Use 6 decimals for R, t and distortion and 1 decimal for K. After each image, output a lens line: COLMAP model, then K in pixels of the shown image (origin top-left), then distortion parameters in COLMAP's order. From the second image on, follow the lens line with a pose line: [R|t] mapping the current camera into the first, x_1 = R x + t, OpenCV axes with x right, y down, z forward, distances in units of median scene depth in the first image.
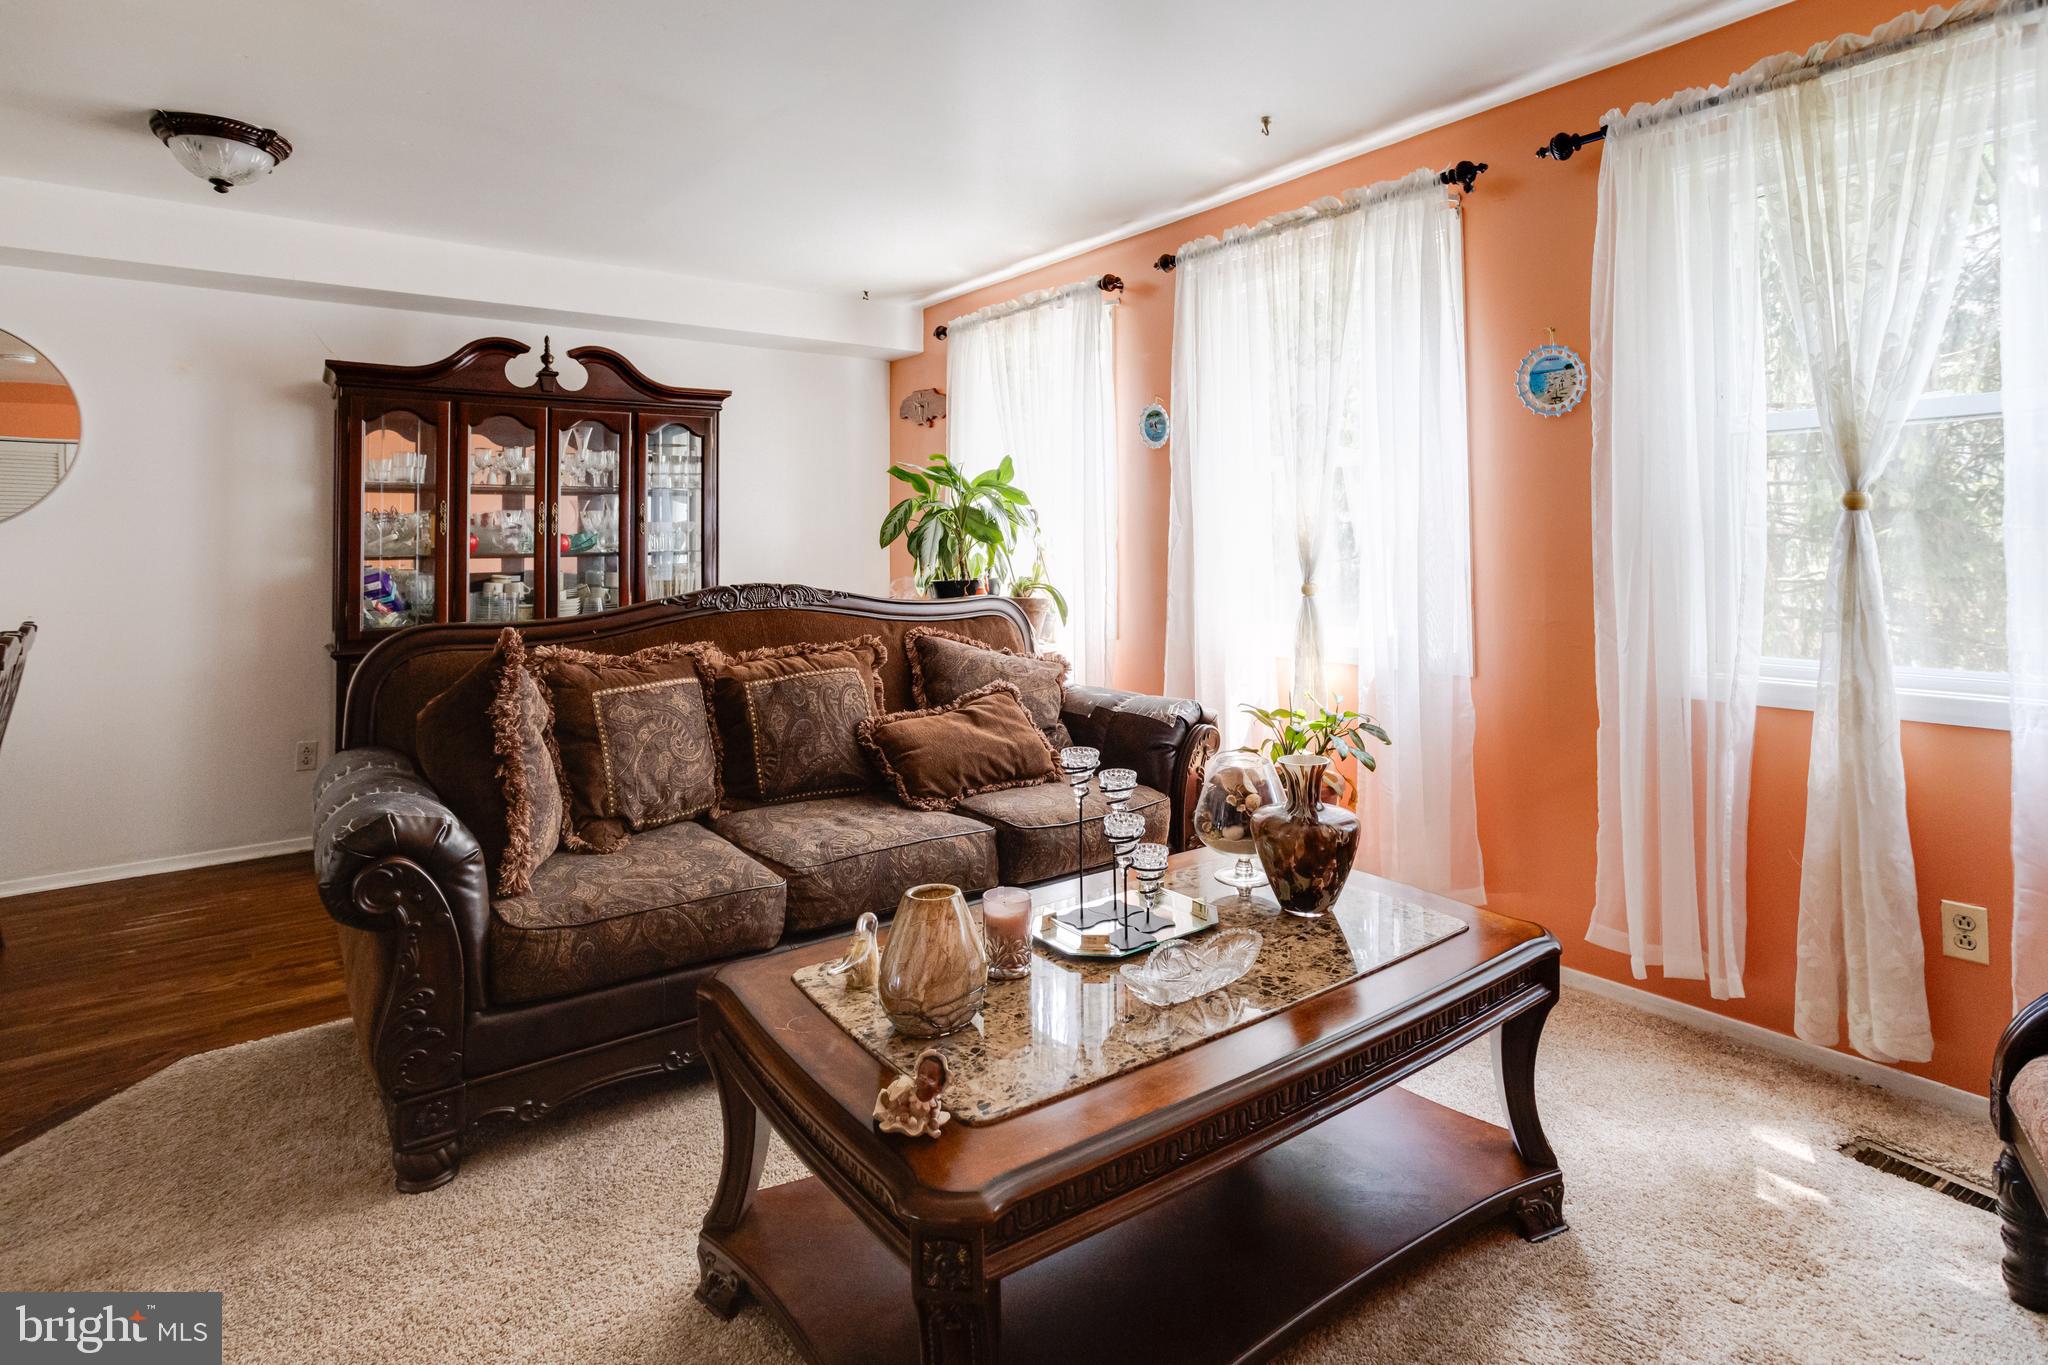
lens RADIAL K [[1044.7, 0, 1017.6], [0, 1044.7, 503.2], [0, 0, 1]] dist [-0.011361, 0.003202]
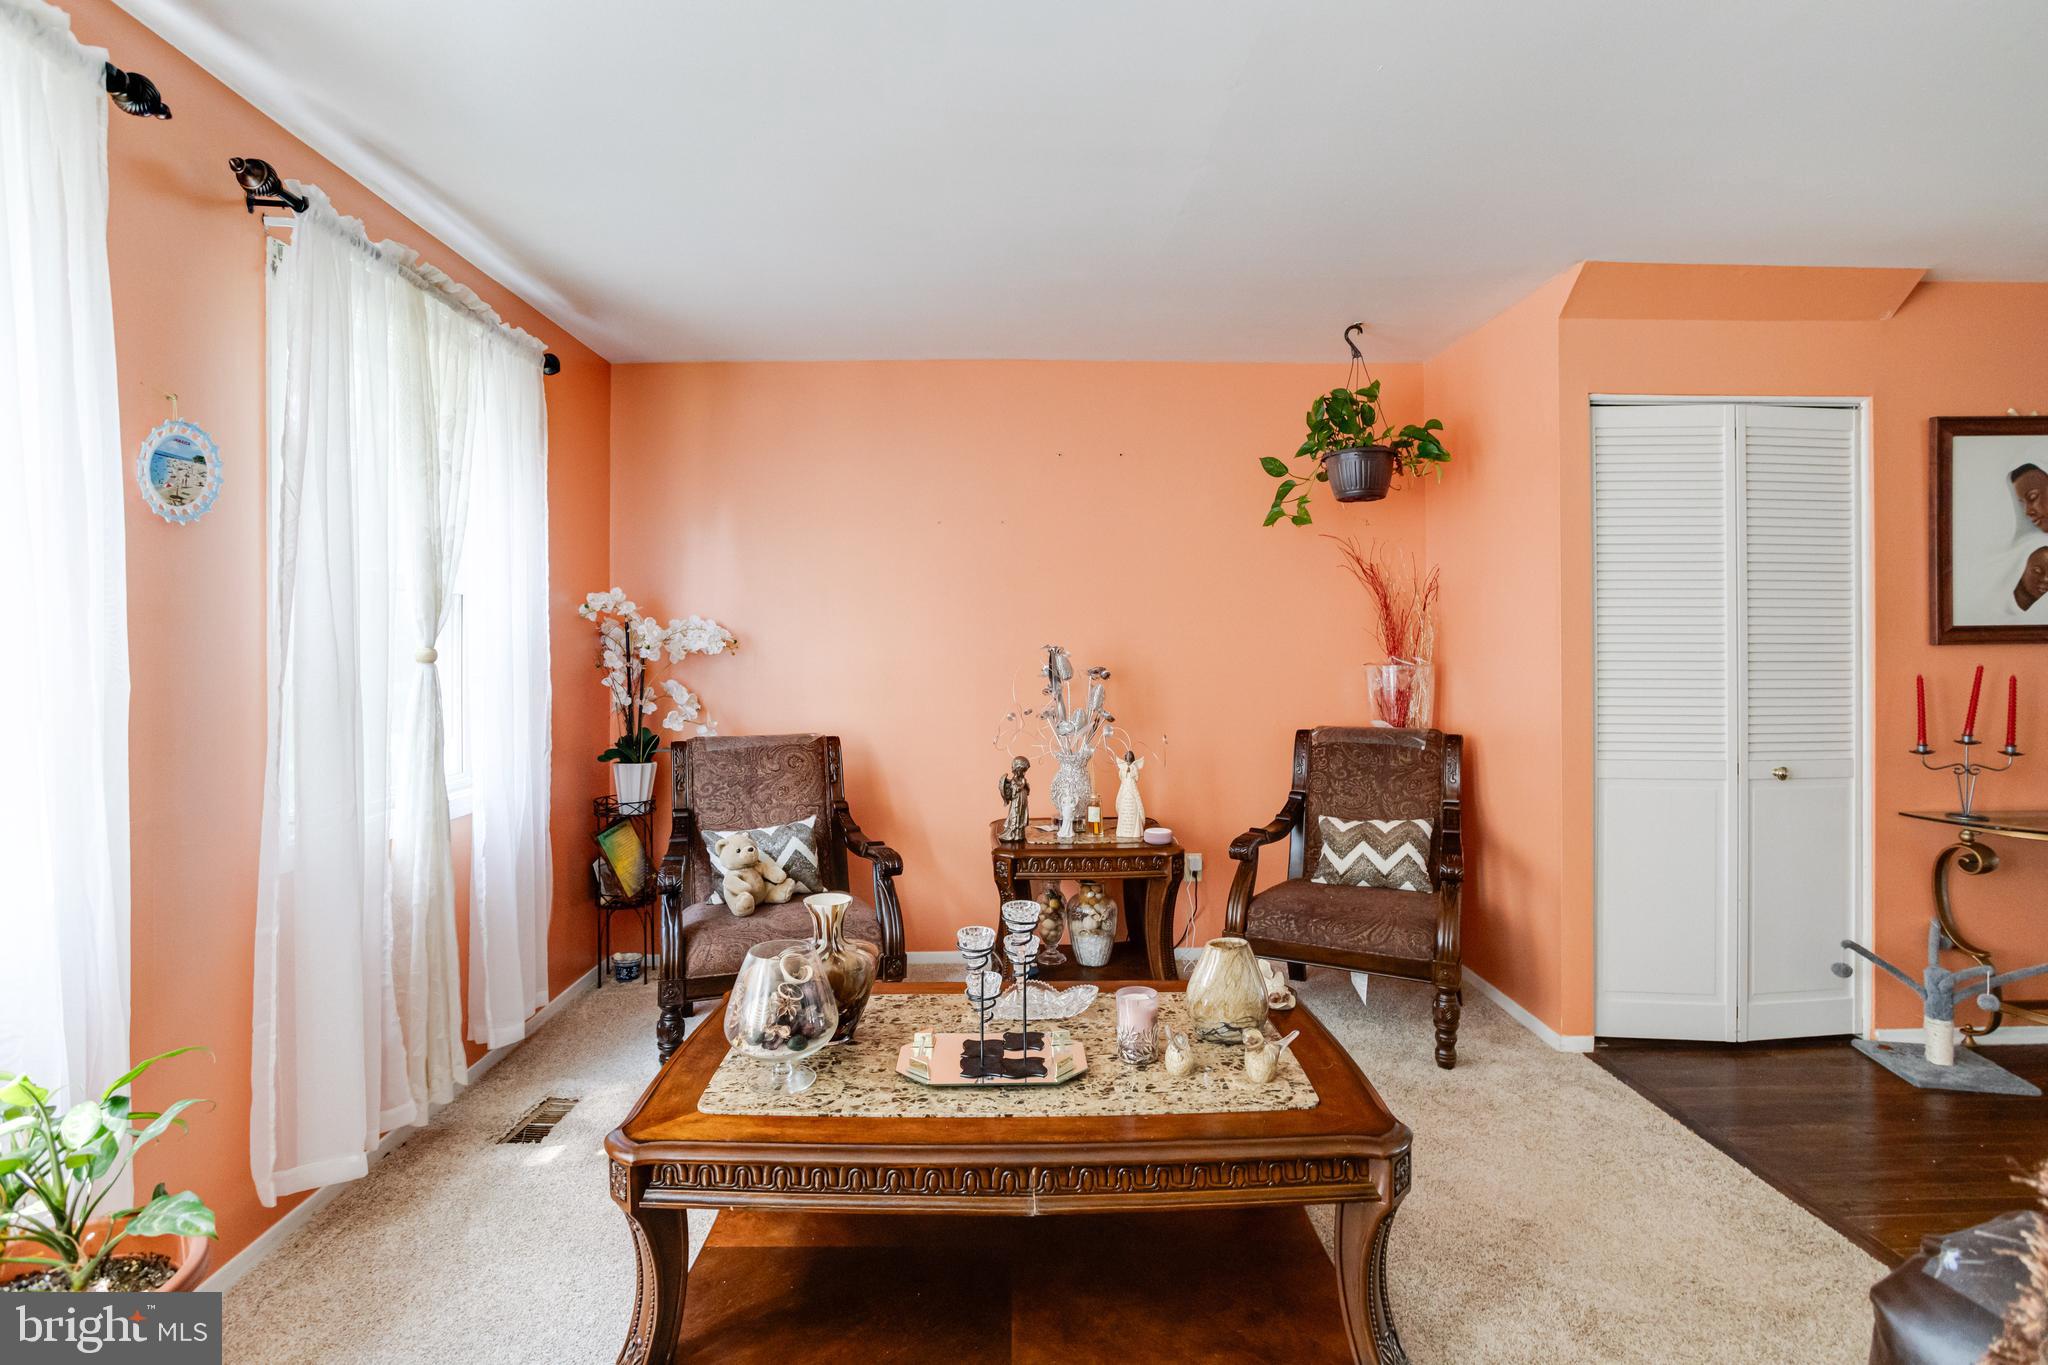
lens RADIAL K [[994.5, 0, 1027.3], [0, 994.5, 642.3], [0, 0, 1]] dist [-0.039895, 0.020817]
pose [[-0.824940, 0.011811, 0.565097, -0.295548], [-0.012729, 0.999140, -0.039464, 0.014328], [-0.565078, -0.039749, -0.824080, 1.093730]]
